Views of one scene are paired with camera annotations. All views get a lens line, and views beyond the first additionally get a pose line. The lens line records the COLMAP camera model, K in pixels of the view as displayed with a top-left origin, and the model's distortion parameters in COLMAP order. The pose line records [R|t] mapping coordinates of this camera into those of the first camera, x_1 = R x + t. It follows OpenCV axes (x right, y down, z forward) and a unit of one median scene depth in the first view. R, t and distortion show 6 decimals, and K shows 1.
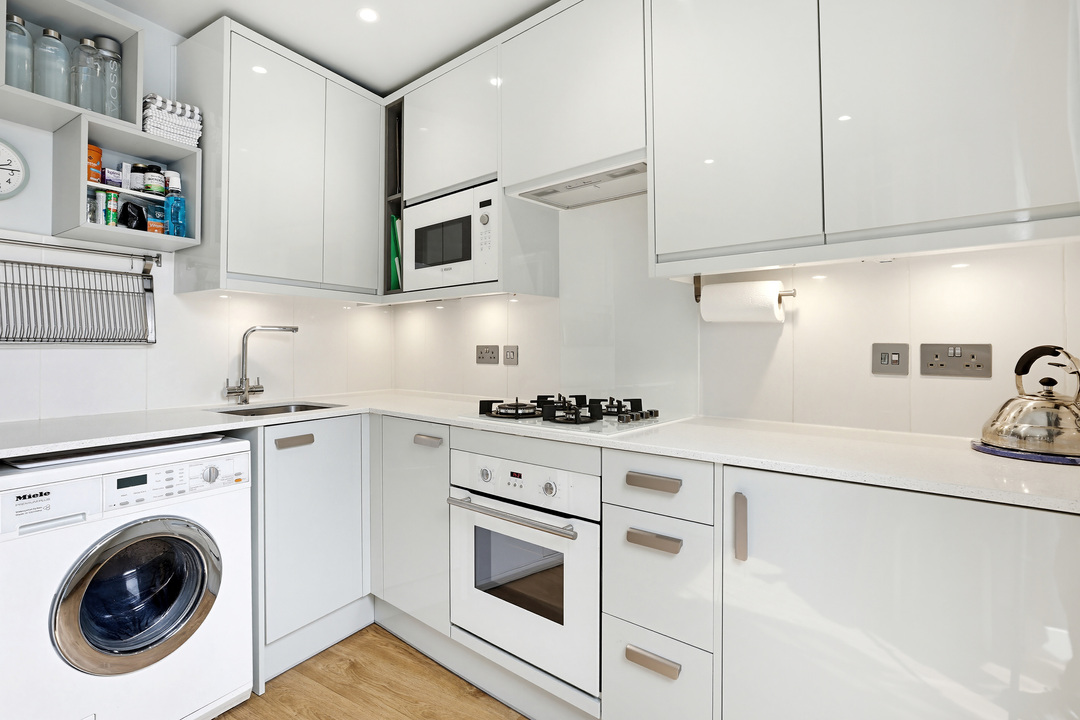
lens RADIAL K [[539.5, 0, 540.9], [0, 539.5, 353.4], [0, 0, 1]] dist [-0.043614, 0.025471]
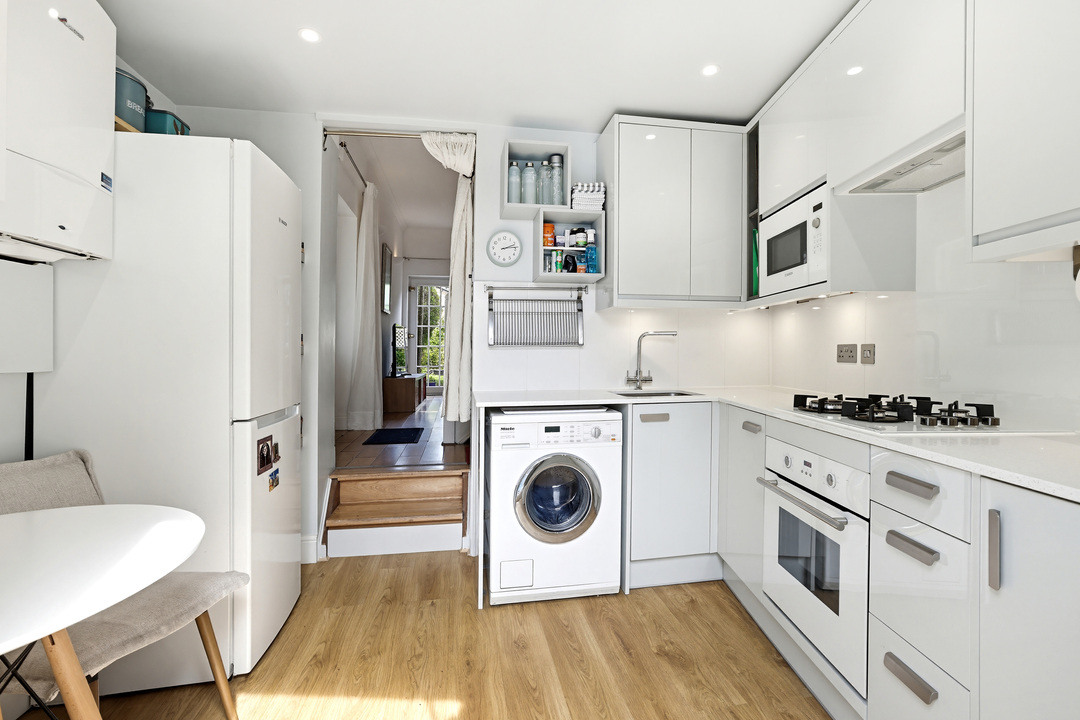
lens RADIAL K [[507.3, 0, 540.0], [0, 507.3, 360.0], [0, 0, 1]] dist [-0.000606, 0.000452]
pose [[0.664764, 0.010542, -0.746979, 0.289767], [-0.002928, 0.999930, 0.011506, 0.006944], [0.747048, -0.005461, 0.664748, -0.055743]]
